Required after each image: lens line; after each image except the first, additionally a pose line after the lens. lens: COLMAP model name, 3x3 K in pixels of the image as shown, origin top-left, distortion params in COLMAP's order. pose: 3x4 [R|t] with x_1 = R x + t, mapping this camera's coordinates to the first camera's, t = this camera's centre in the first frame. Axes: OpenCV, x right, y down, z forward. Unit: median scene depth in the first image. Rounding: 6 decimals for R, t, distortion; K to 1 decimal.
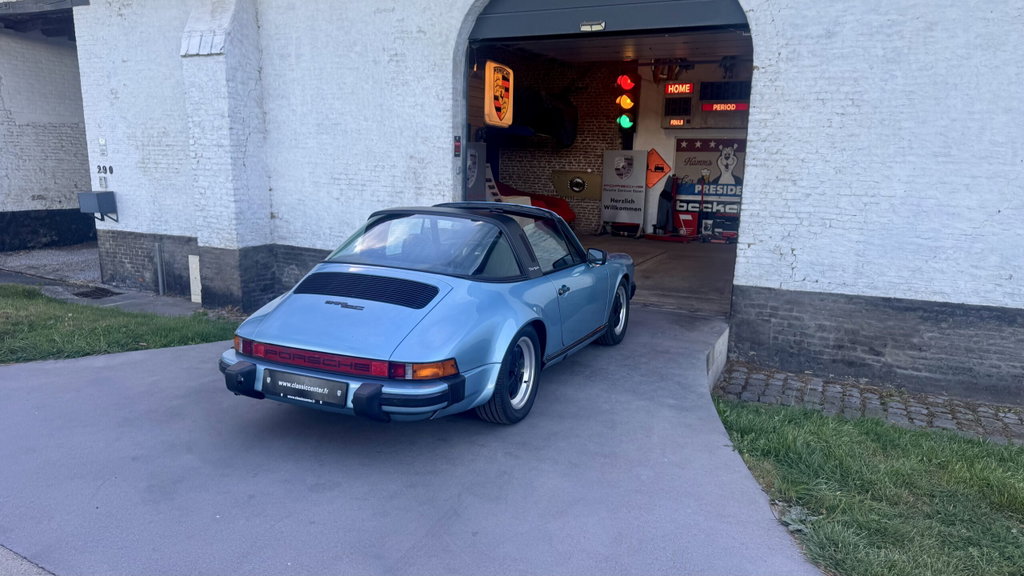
lens RADIAL K [[716.5, 0, 511.5], [0, 716.5, 291.2], [0, 0, 1]] dist [0.067403, -0.090637]
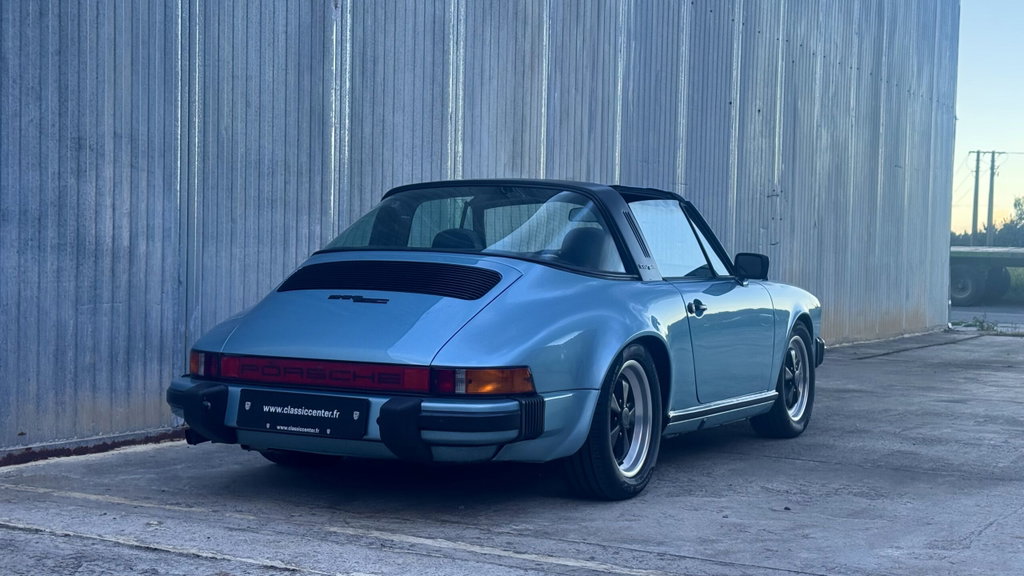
lens RADIAL K [[1421.3, 0, 502.1], [0, 1421.3, 293.2], [0, 0, 1]] dist [0.097563, 0.000000]
pose [[0.997791, -0.012358, -0.065274, -0.009527], [0.003418, 0.990795, -0.135325, 0.108541], [0.066346, 0.134803, 0.988649, -0.158503]]
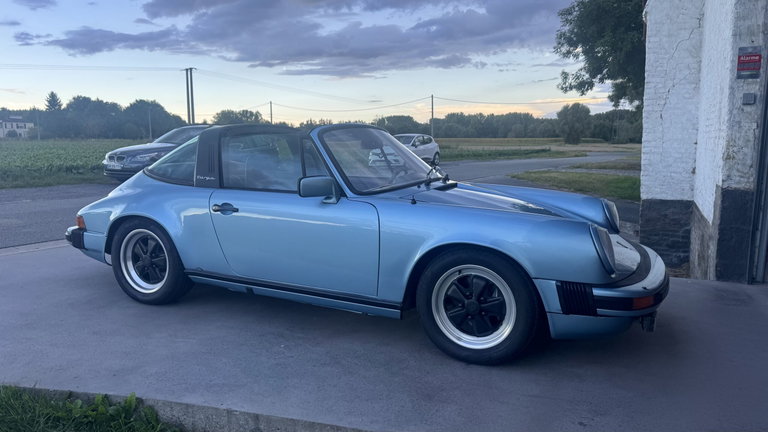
lens RADIAL K [[537.4, 0, 378.0], [0, 537.4, 216.9], [0, 0, 1]] dist [0.067403, -0.090637]
pose [[-0.016141, 0.111750, -0.993605, 0.531818], [-0.176968, 0.977727, 0.112839, -0.073542], [0.984084, 0.177657, 0.003994, 0.841390]]
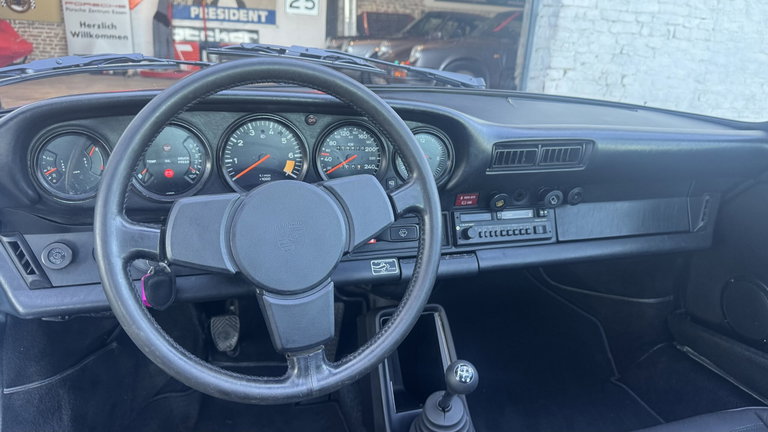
lens RADIAL K [[544.8, 0, 385.4], [0, 544.8, 223.6], [0, 0, 1]] dist [-0.001964, -0.011703]
pose [[0.726573, -0.214834, 0.652639, -0.089033], [0.086288, 0.970871, 0.223526, -0.057104], [-0.681649, -0.106093, 0.723947, 0.788752]]
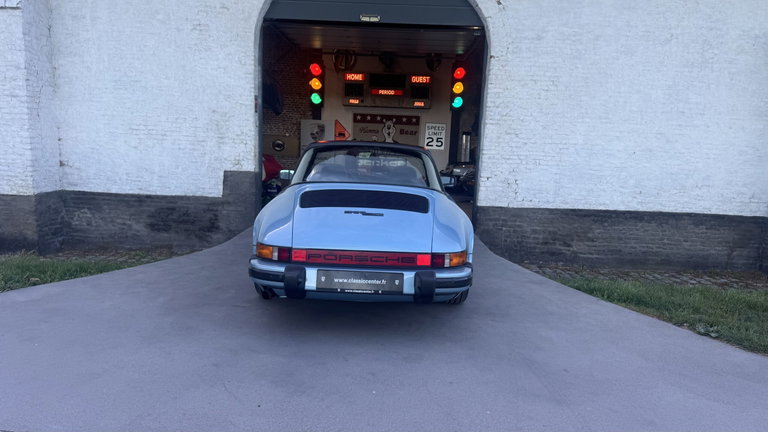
lens RADIAL K [[537.4, 0, 381.7], [0, 537.4, 220.3], [0, 0, 1]] dist [0.067403, -0.090637]
pose [[0.910235, -0.045513, 0.411584, -0.326919], [0.057082, 0.998244, -0.015854, 0.026793], [-0.410140, 0.037925, 0.911234, 0.100638]]
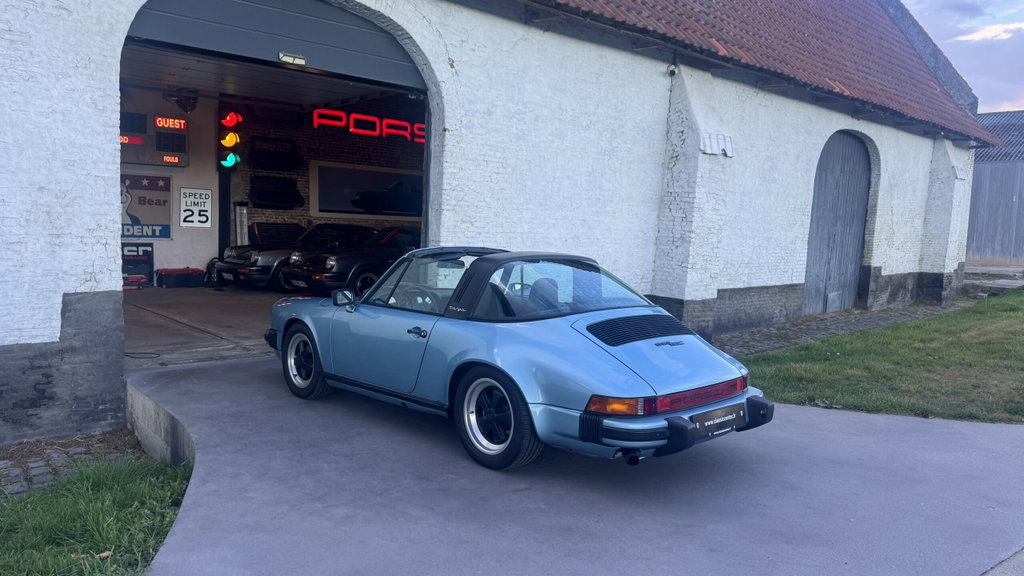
lens RADIAL K [[716.5, 0, 511.5], [0, 716.5, 294.4], [0, 0, 1]] dist [0.067403, -0.090637]
pose [[0.382907, -0.102789, 0.918050, -0.733954], [0.143282, 0.988372, 0.050901, -0.080268], [-0.912607, 0.112049, 0.393183, 0.449416]]
